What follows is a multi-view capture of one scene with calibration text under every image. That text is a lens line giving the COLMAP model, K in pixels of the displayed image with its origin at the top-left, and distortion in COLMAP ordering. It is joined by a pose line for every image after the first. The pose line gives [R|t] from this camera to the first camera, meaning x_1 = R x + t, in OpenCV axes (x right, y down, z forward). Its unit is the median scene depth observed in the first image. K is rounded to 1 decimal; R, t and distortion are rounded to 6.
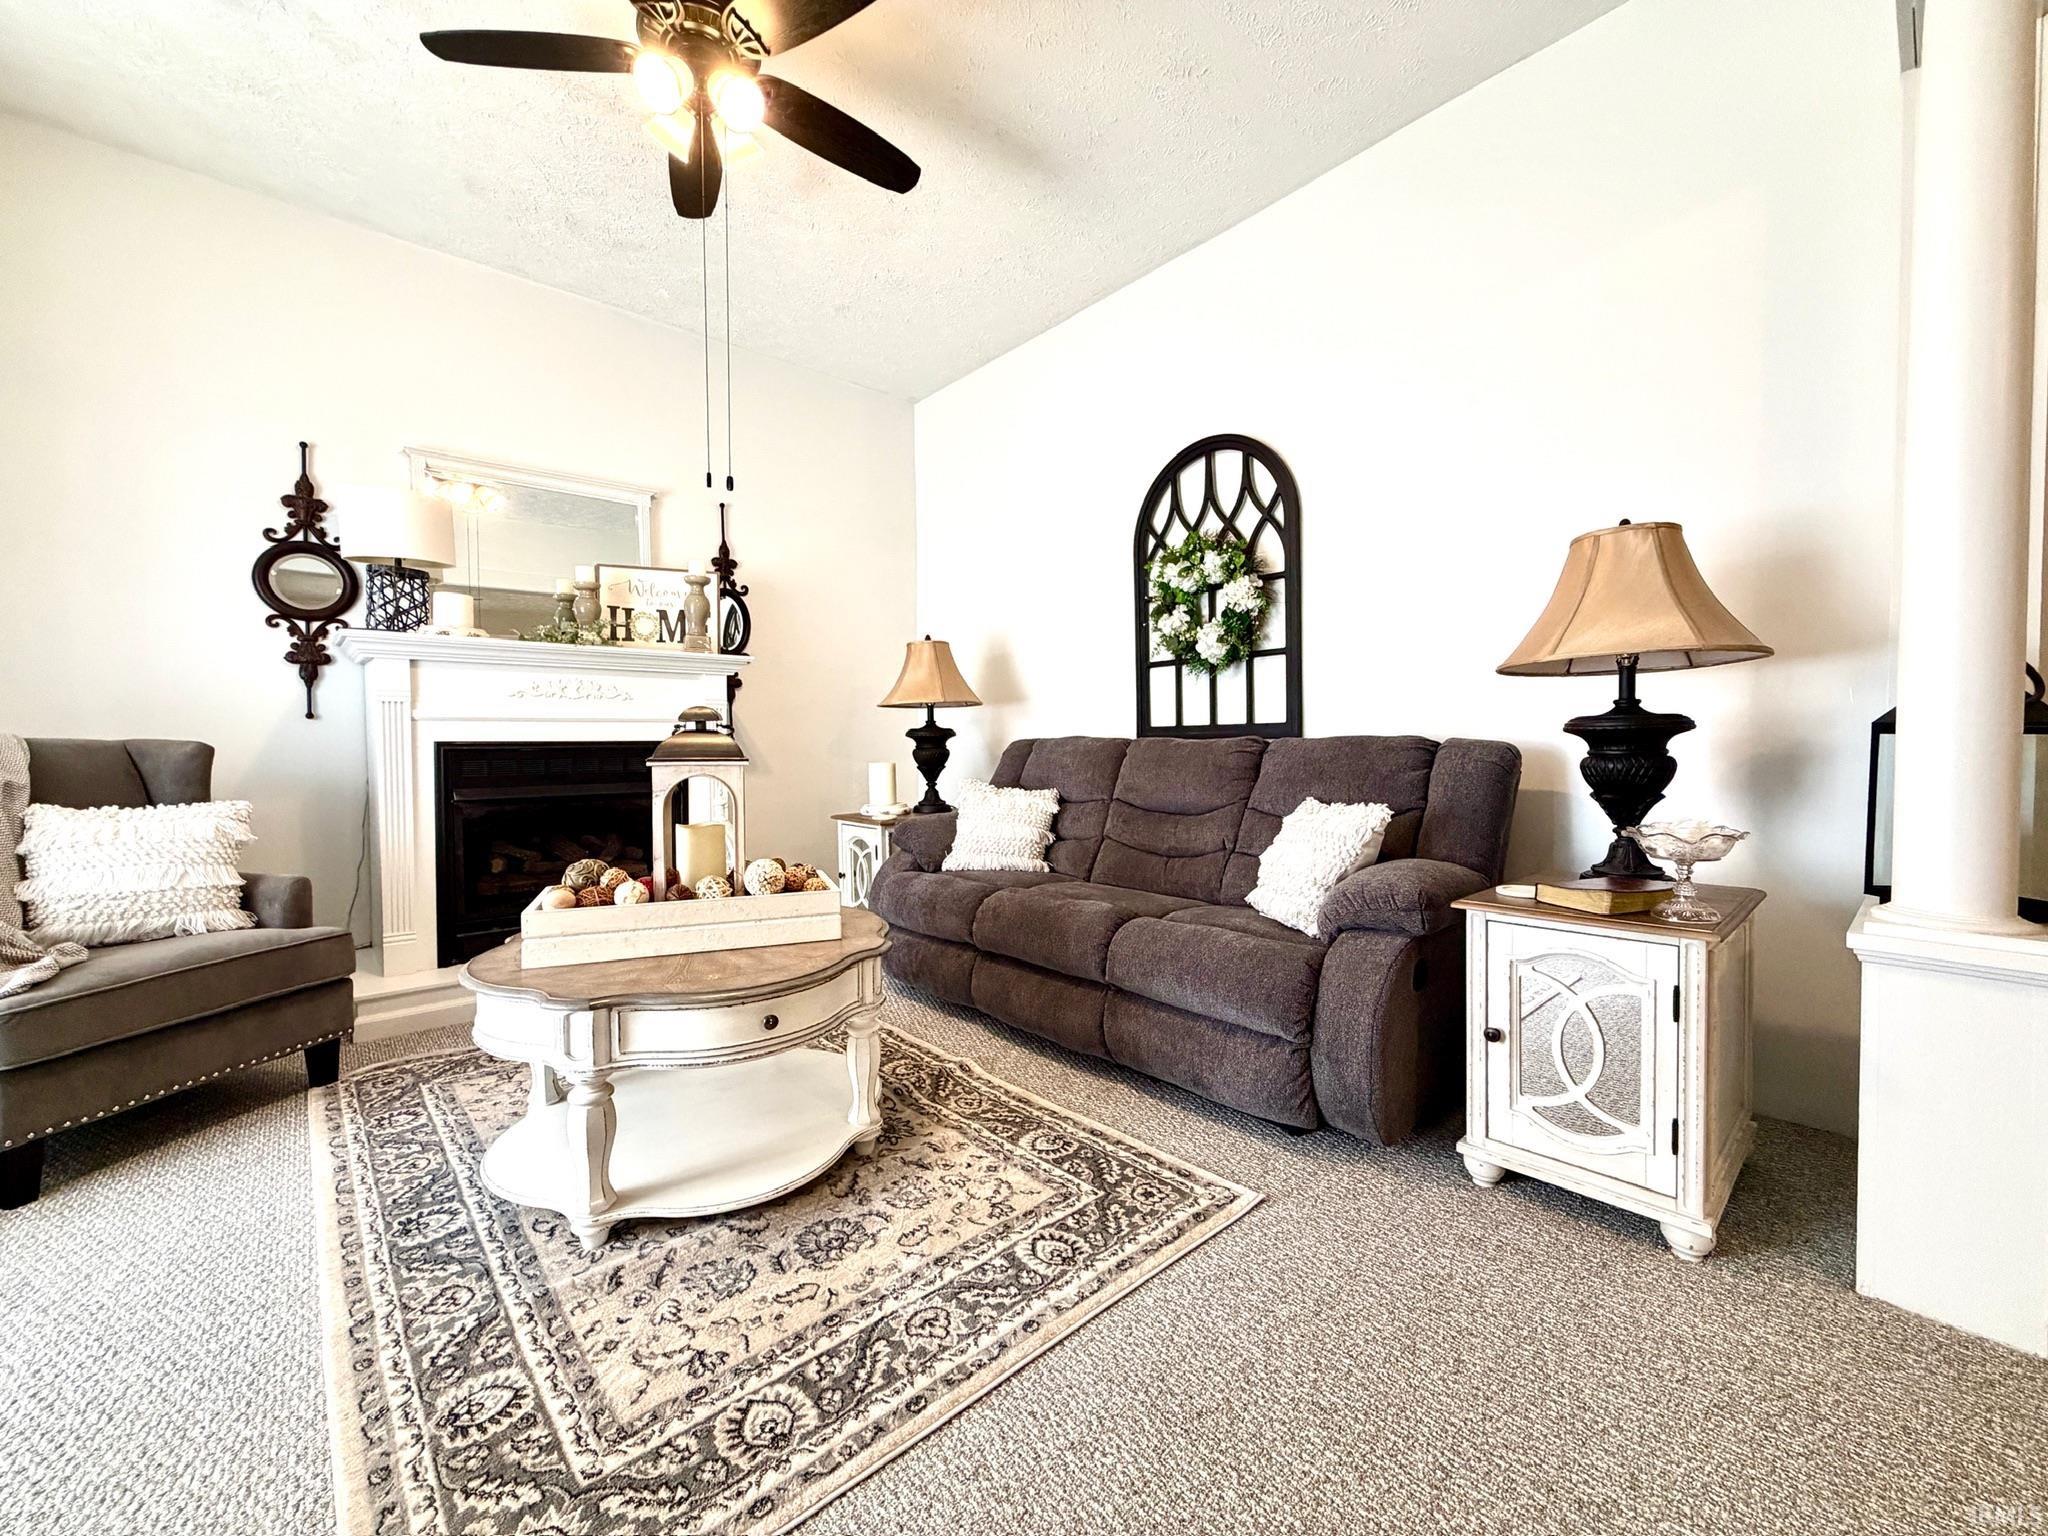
lens RADIAL K [[816.4, 0, 1019.8], [0, 816.4, 766.4], [0, 0, 1]] dist [0.000900, -0.000316]
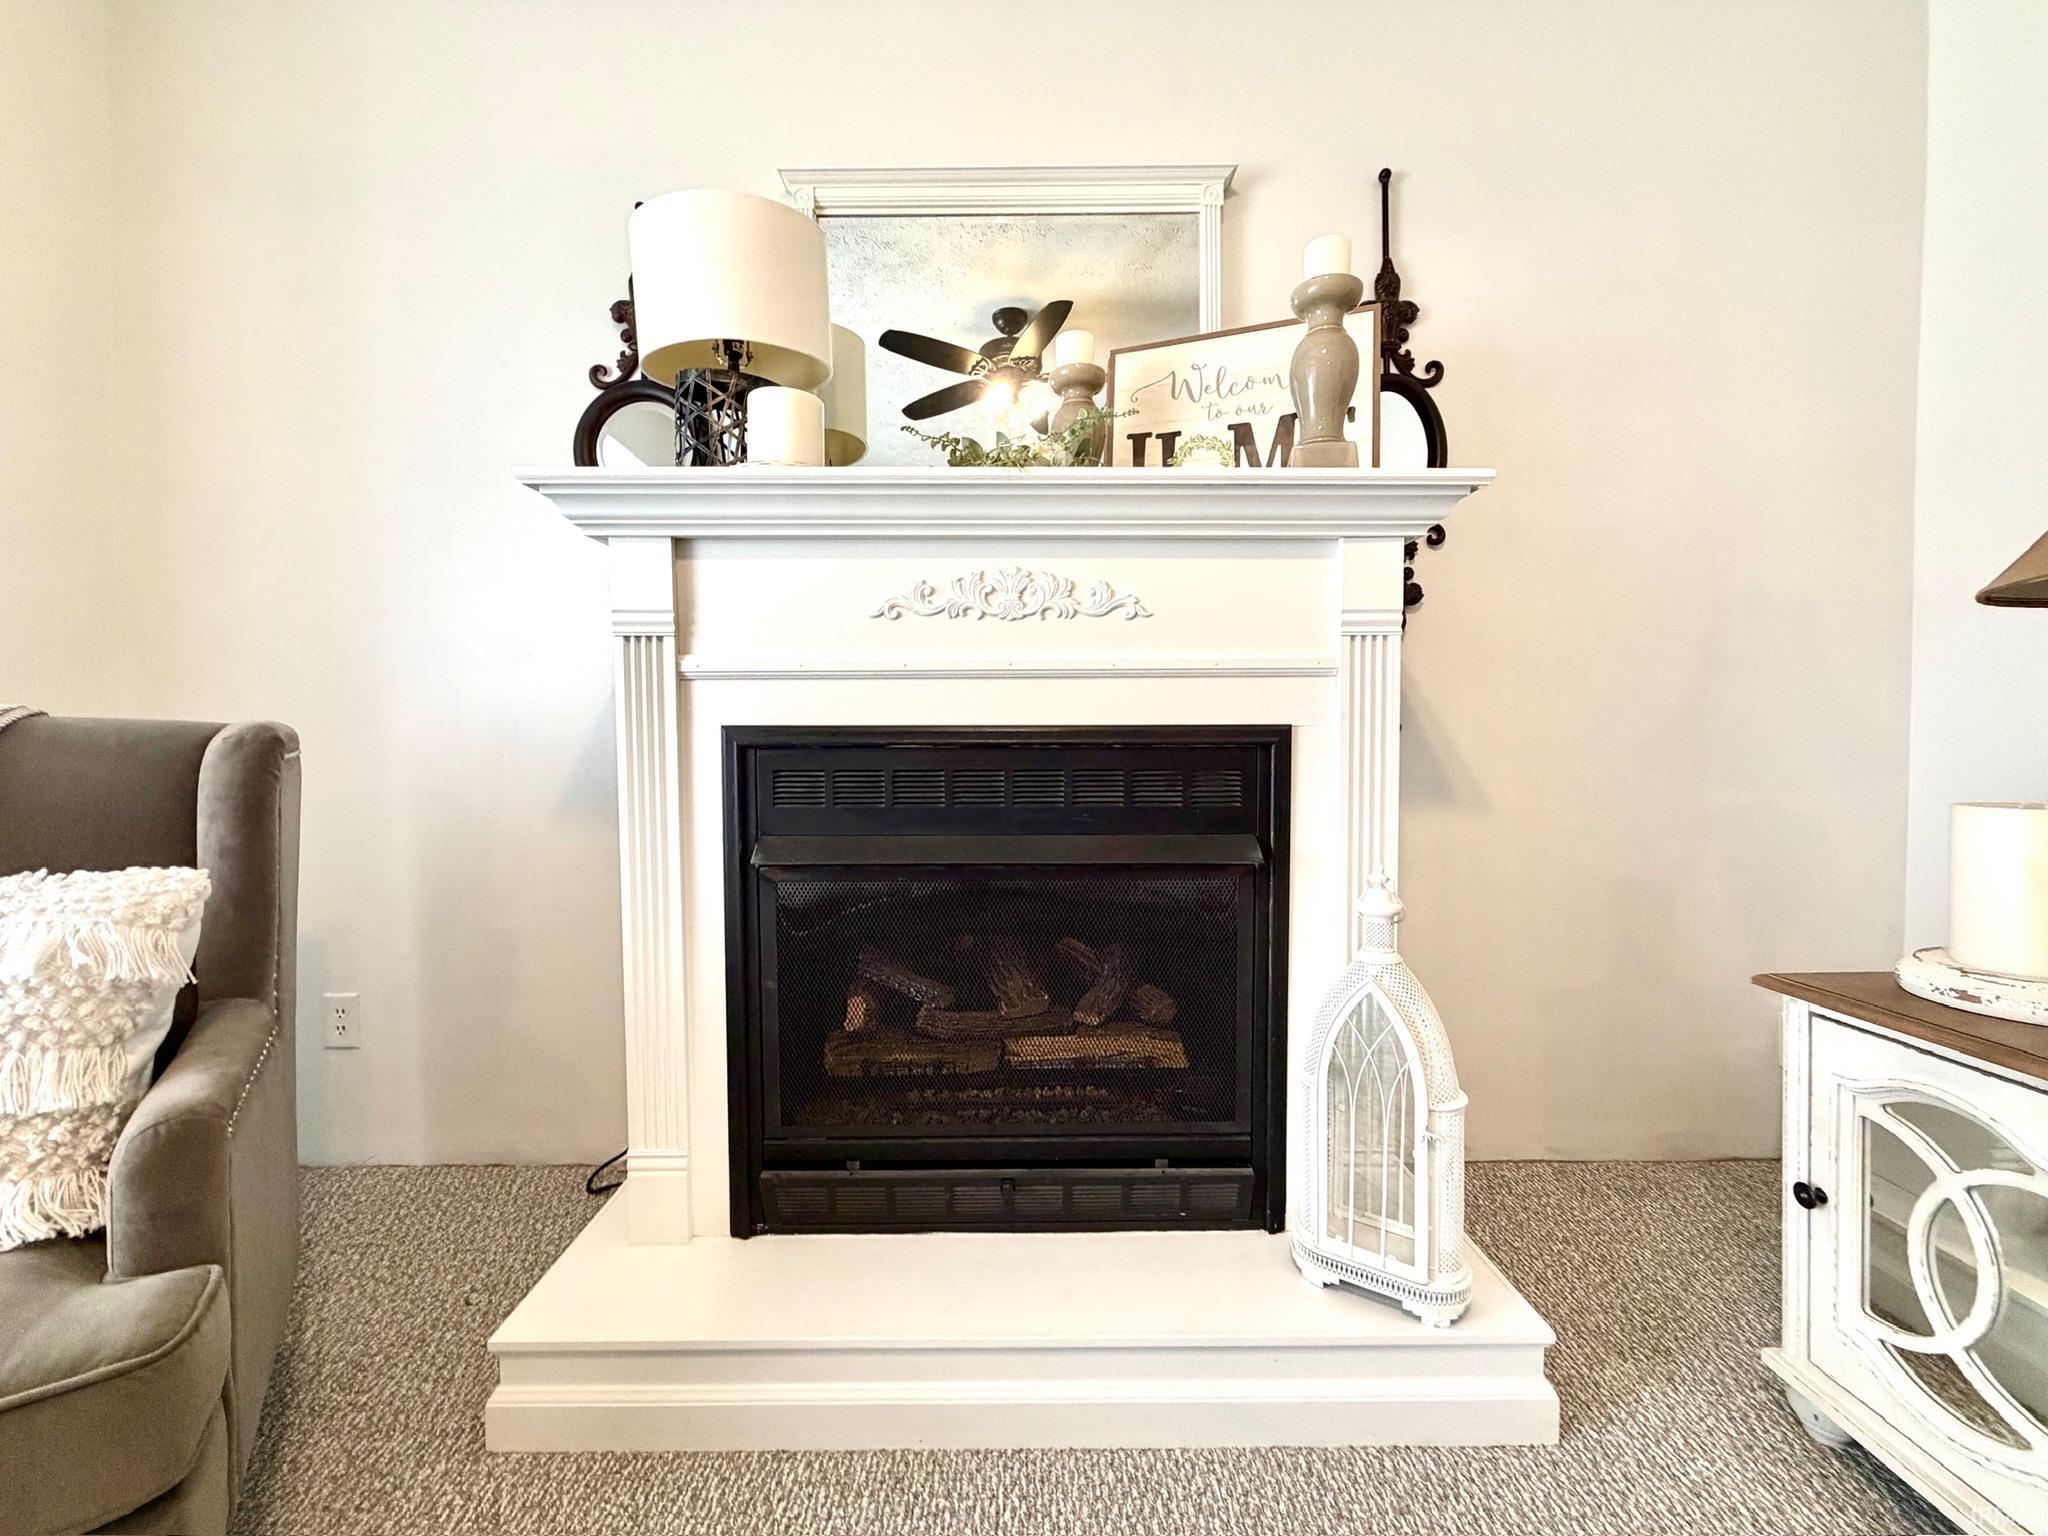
lens RADIAL K [[816.4, 0, 1019.8], [0, 816.4, 766.4], [0, 0, 1]] dist [0.000900, -0.000316]
pose [[0.753068, 0.017452, -0.657712, -0.301649], [-0.020290, 0.999789, 0.003297, -0.013796], [0.657630, 0.010862, 0.753263, 0.755919]]
